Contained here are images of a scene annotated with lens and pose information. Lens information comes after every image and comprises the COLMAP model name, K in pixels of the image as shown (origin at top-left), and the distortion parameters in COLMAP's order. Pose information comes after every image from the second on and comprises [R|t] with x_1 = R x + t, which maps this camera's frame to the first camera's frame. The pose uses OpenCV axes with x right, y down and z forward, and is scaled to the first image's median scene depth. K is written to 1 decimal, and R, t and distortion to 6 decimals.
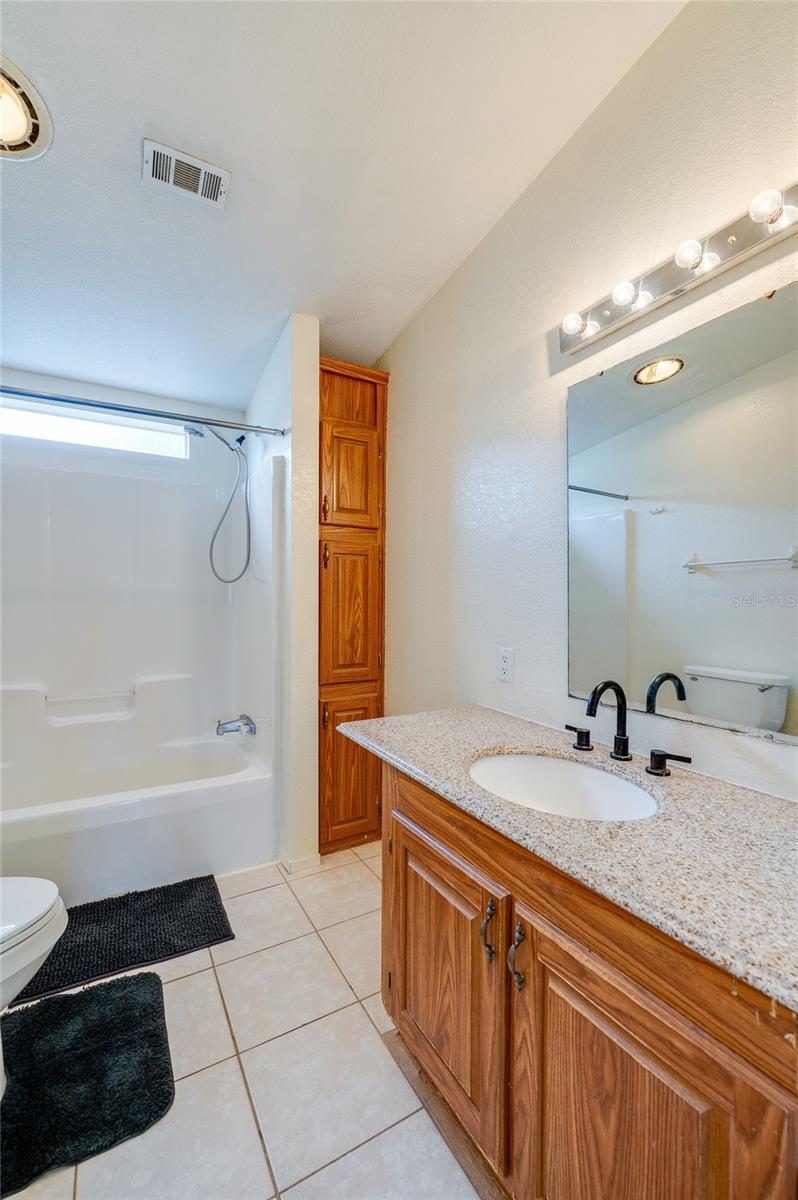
lens RADIAL K [[500.6, 0, 399.0], [0, 500.6, 600.0], [0, 0, 1]] dist [-0.018761, 0.000515]
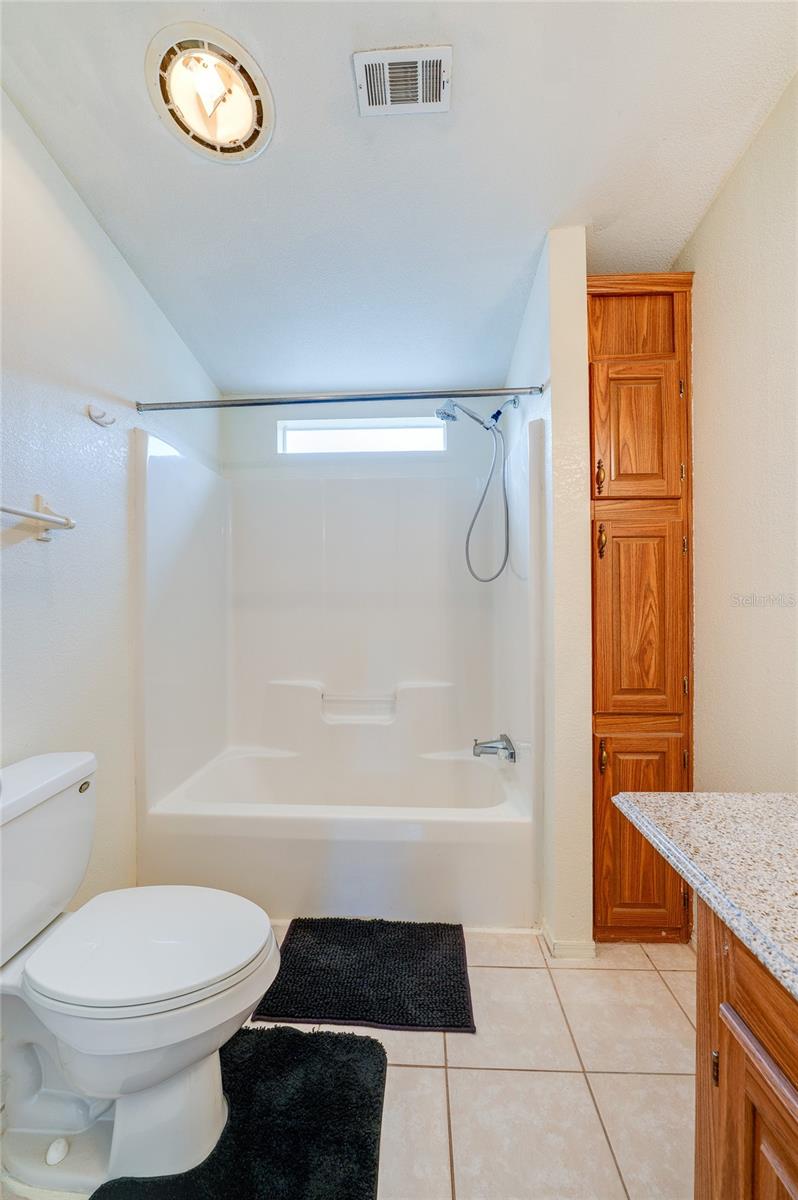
lens RADIAL K [[500.6, 0, 399.0], [0, 500.6, 600.0], [0, 0, 1]] dist [-0.018761, 0.000515]
pose [[0.851231, -0.010566, -0.524685, -0.013812], [0.008918, 0.999944, -0.005670, 0.001087], [0.524716, 0.000147, 0.851278, 0.209494]]
